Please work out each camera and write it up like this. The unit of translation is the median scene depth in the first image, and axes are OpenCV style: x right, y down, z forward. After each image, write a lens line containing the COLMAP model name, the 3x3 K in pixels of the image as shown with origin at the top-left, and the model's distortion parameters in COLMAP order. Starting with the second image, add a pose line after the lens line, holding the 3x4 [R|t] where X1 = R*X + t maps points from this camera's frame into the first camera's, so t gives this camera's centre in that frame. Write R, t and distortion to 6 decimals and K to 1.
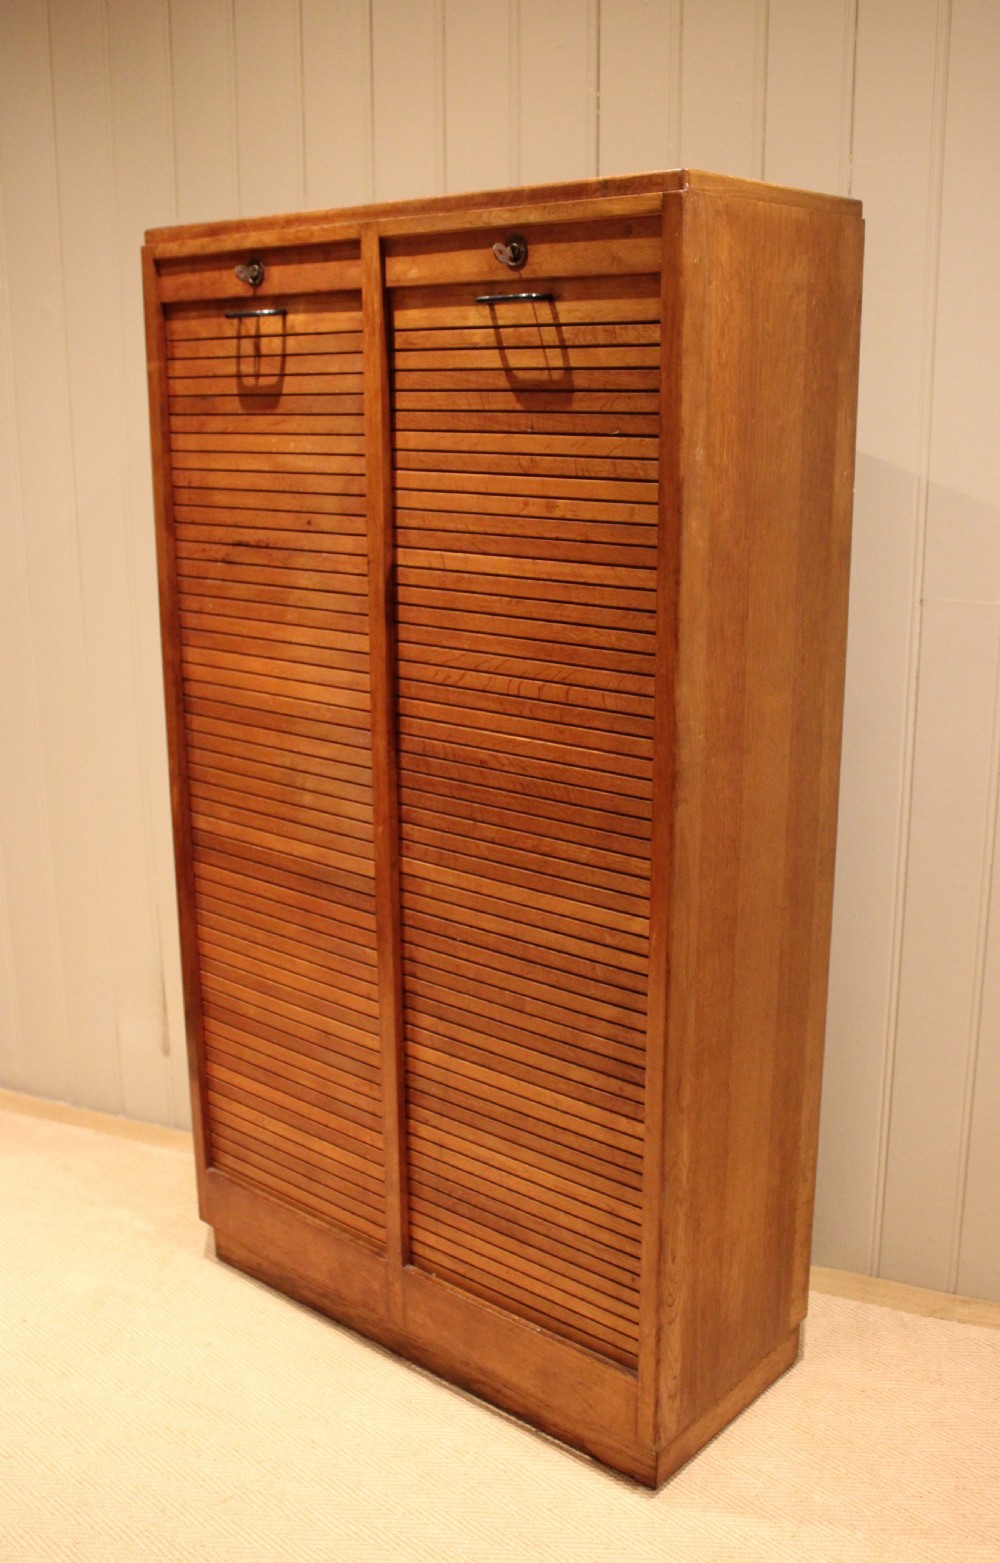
lens RADIAL K [[1549.2, 0, 496.6], [0, 1549.2, 811.4], [0, 0, 1]] dist [-0.164006, 0.191051]
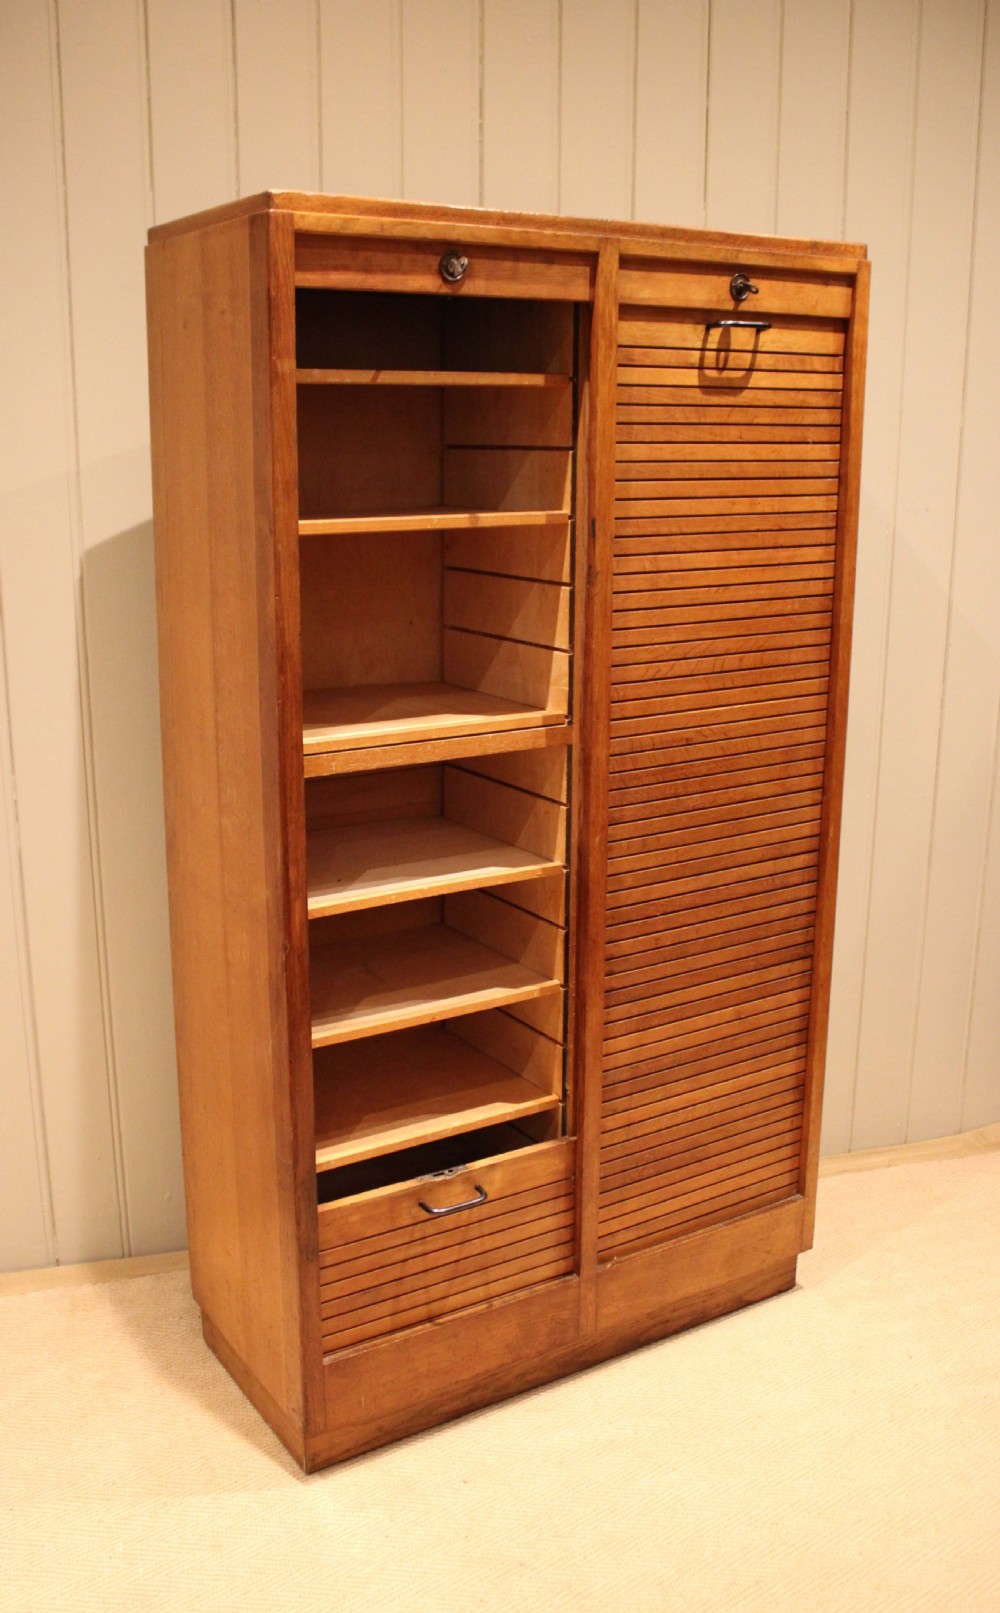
lens RADIAL K [[1530.2, 0, 496.1], [0, 1530.2, 802.4], [0, 0, 1]] dist [-0.137070, 0.103148]
pose [[0.303222, -0.228153, 0.925204, -1.023326], [0.252617, 0.955423, 0.152814, -0.182280], [-0.918826, 0.187385, 0.347340, 0.720550]]
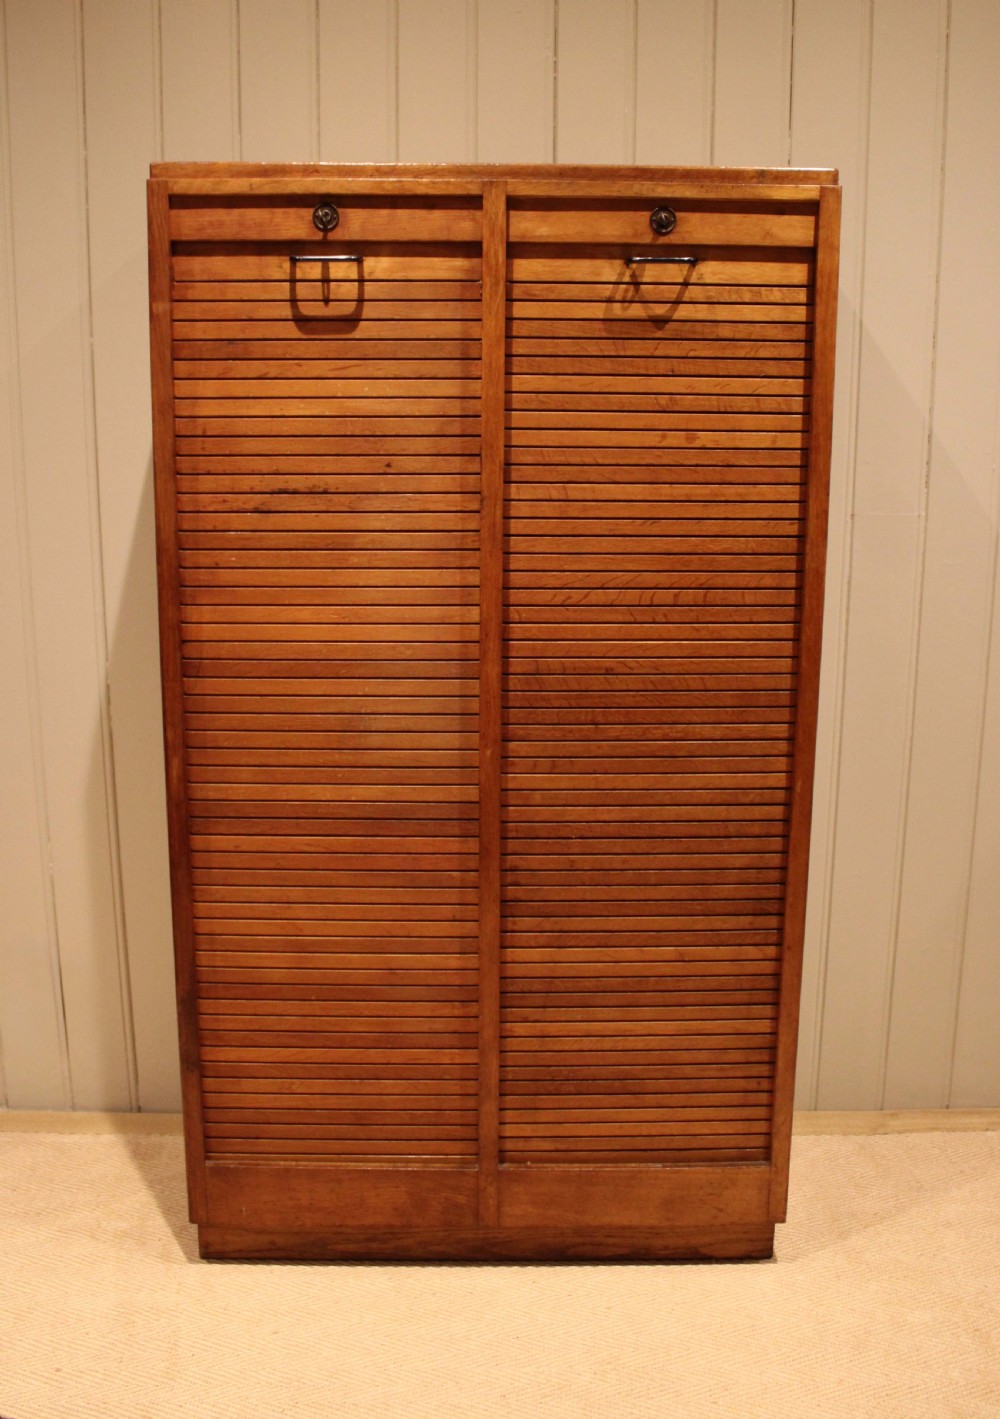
lens RADIAL K [[1366.5, 0, 510.3], [0, 1366.5, 576.4], [0, 0, 1]] dist [-0.154138, 0.120479]
pose [[0.752708, -0.106191, 0.649734, -0.658315], [0.165905, 0.985651, -0.031105, -0.075216], [-0.637107, 0.131207, 0.759525, 0.280173]]
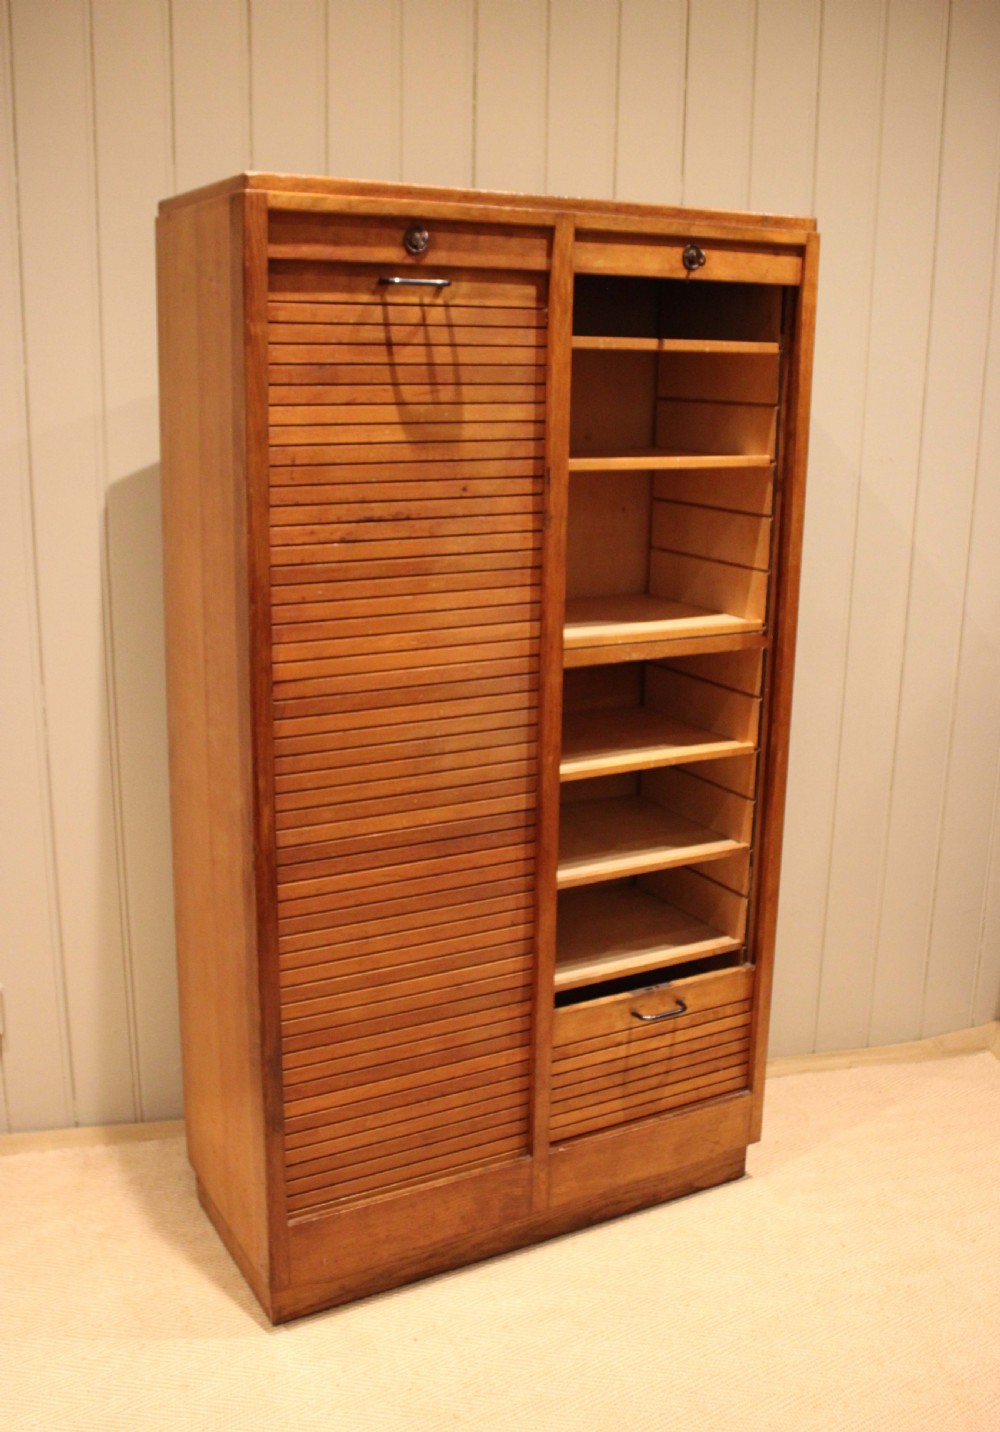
lens RADIAL K [[1427.7, 0, 501.1], [0, 1427.7, 696.6], [0, 0, 1]] dist [-0.145973, 0.132464]
pose [[0.357277, -0.208416, 0.910448, -1.018614], [0.234605, 0.963559, 0.128511, -0.172261], [-0.904054, 0.167682, 0.393153, 0.633222]]
